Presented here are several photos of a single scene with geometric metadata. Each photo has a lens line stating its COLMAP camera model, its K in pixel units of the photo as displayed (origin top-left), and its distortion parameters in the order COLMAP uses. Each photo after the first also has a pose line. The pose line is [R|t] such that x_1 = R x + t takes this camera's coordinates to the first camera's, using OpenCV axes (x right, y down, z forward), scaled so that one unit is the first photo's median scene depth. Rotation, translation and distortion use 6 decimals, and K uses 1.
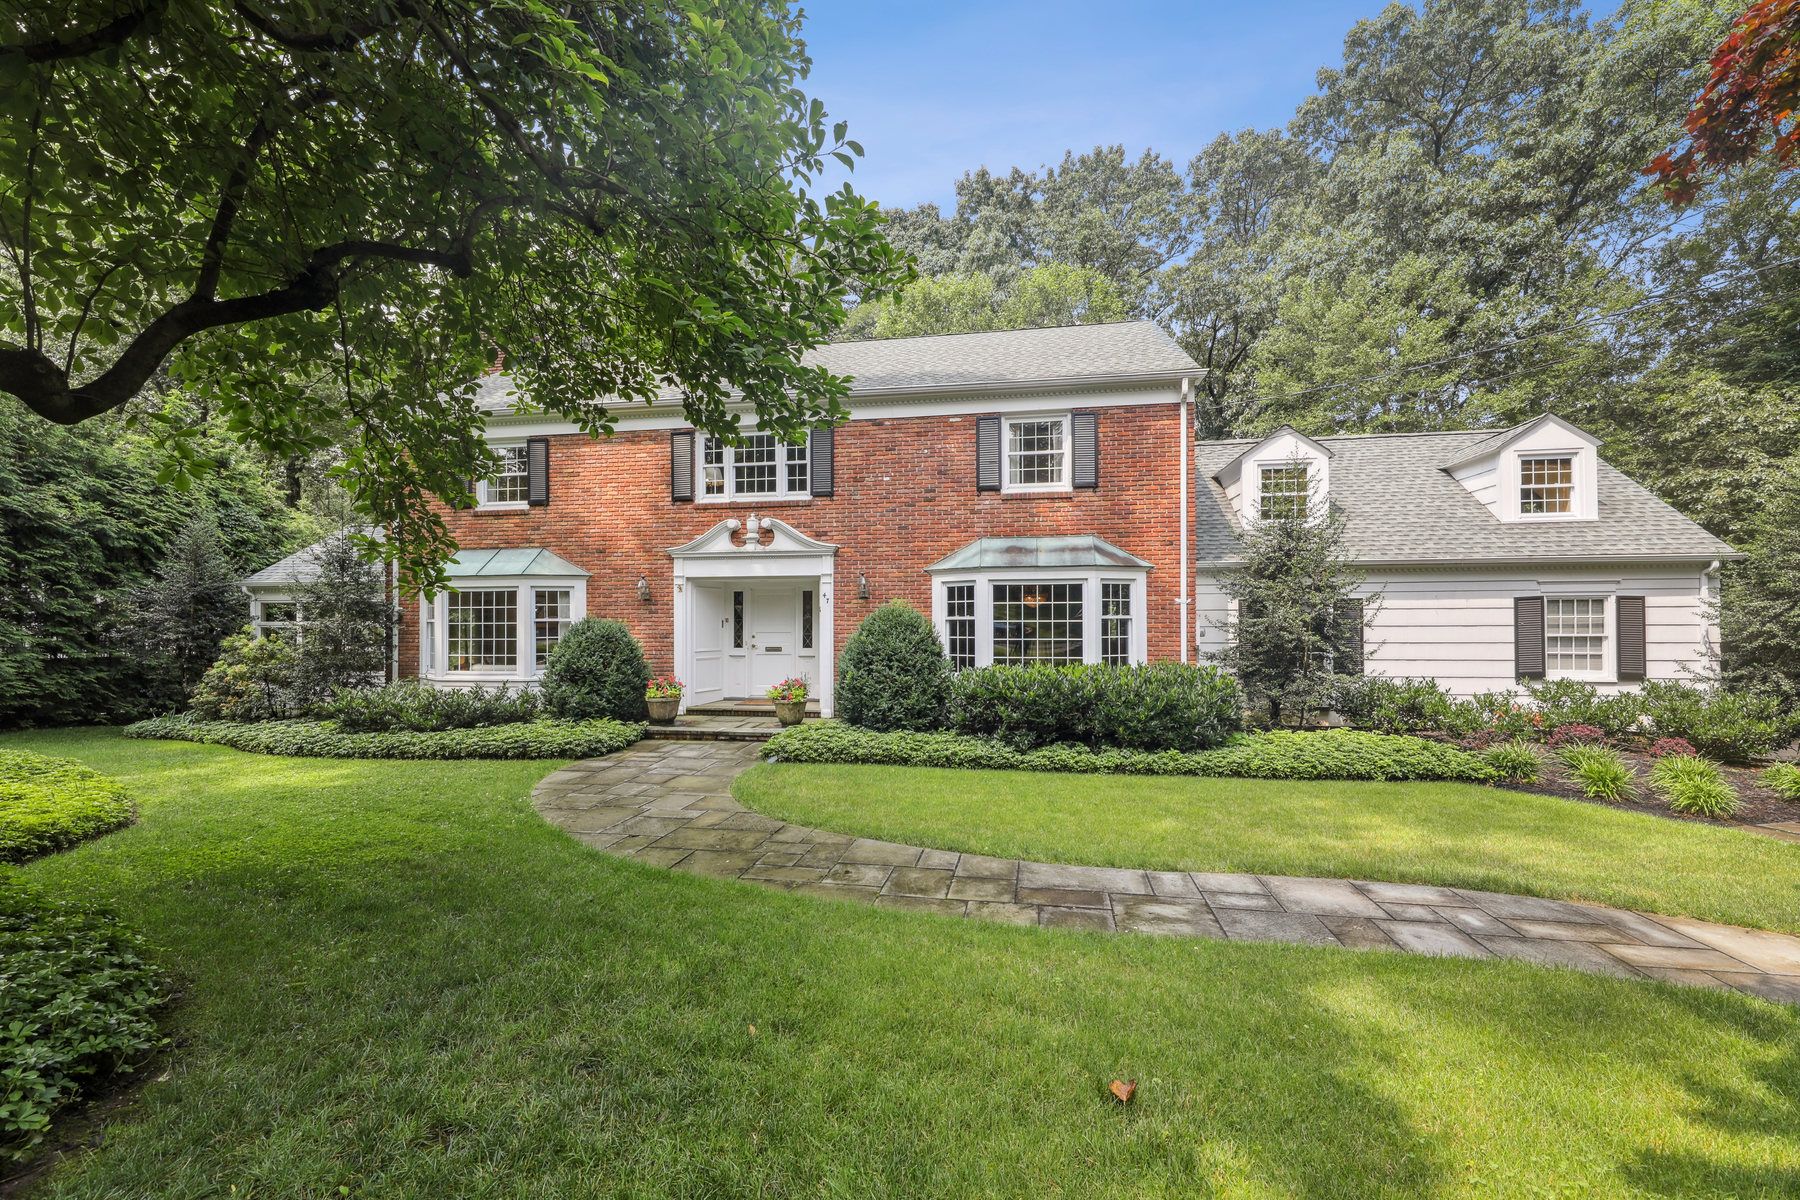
lens RADIAL K [[733.3, 0, 903.9], [0, 733.3, 618.1], [0, 0, 1]] dist [-0.002145, -0.002587]
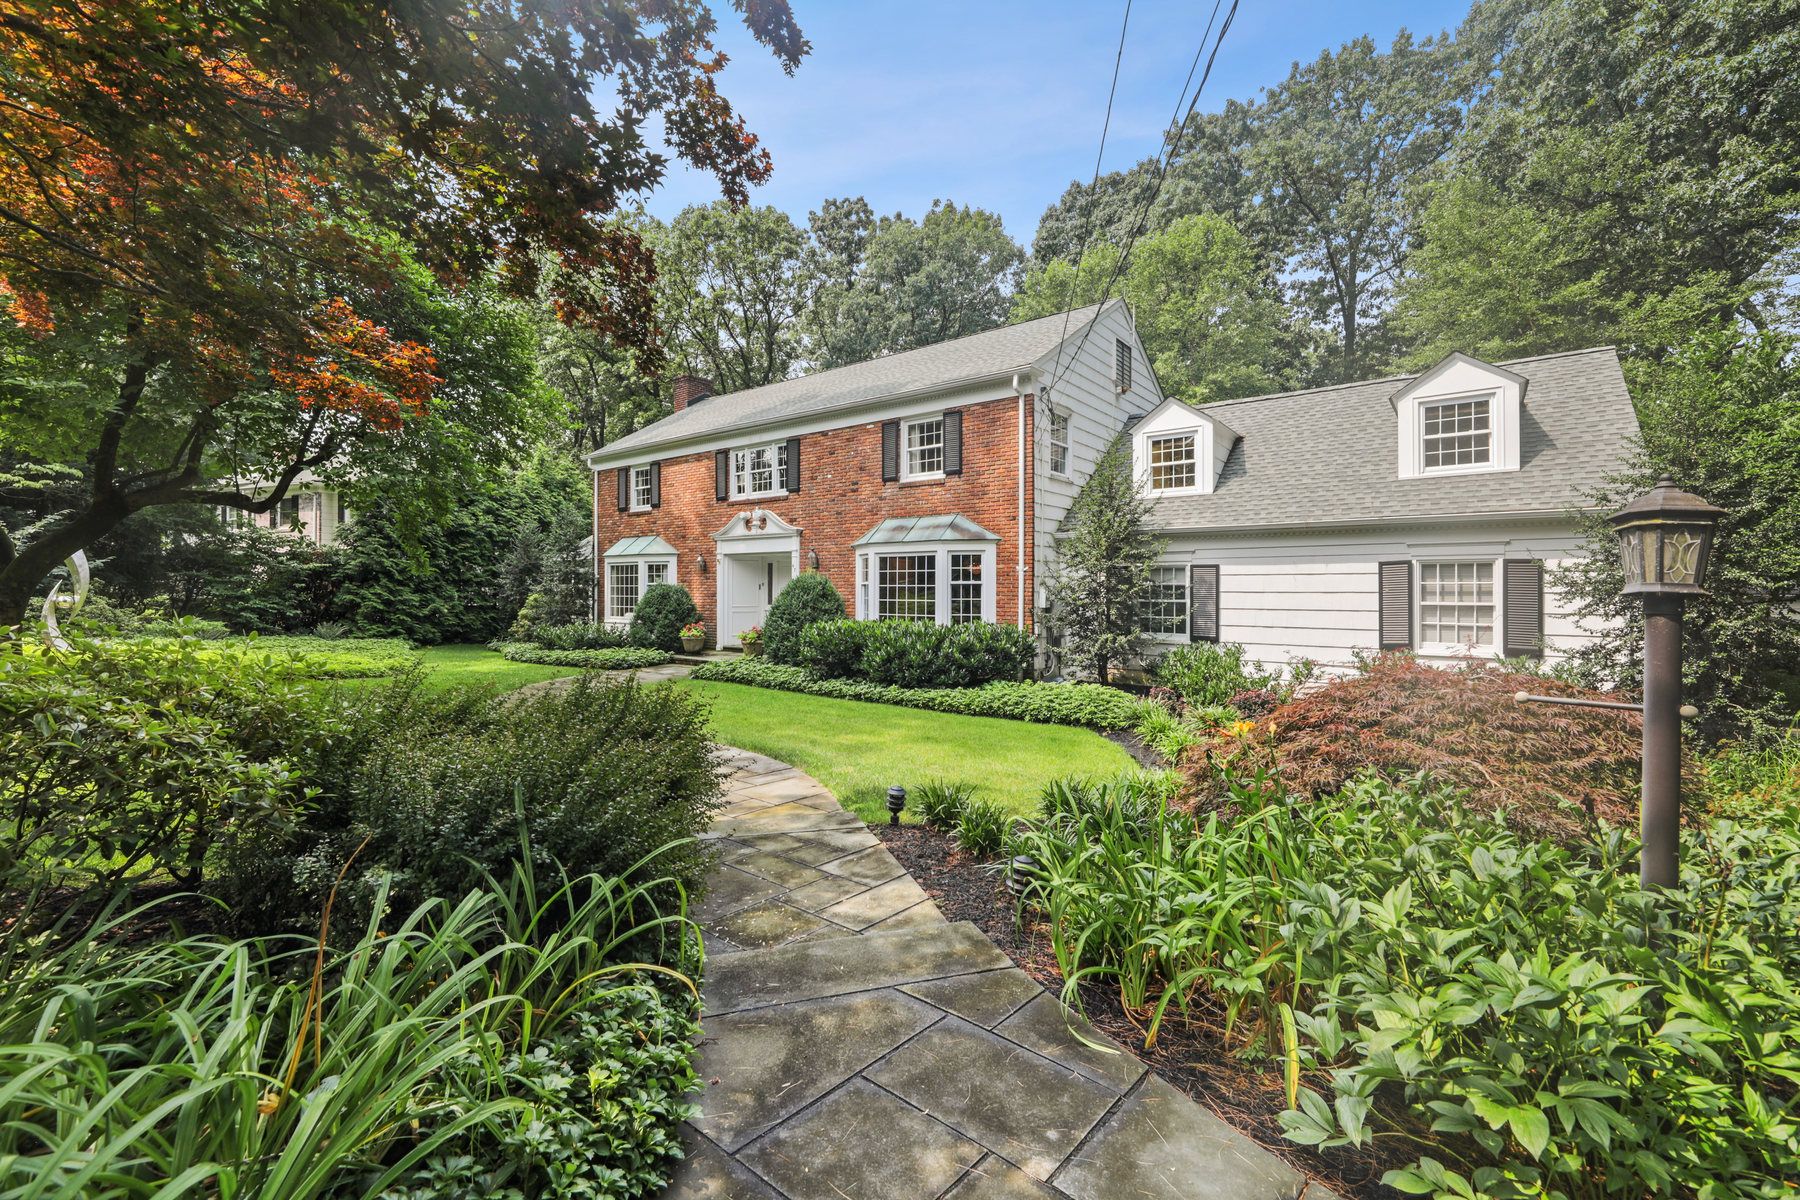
lens RADIAL K [[733.3, 0, 883.7], [0, 733.3, 580.8], [0, 0, 1]] dist [-0.002145, -0.002587]
pose [[0.878024, 0.000903, -0.478616, 0.695835], [-0.000523, 0.999999, 0.000927, -0.004630], [0.478616, -0.000563, 0.878024, -0.106217]]
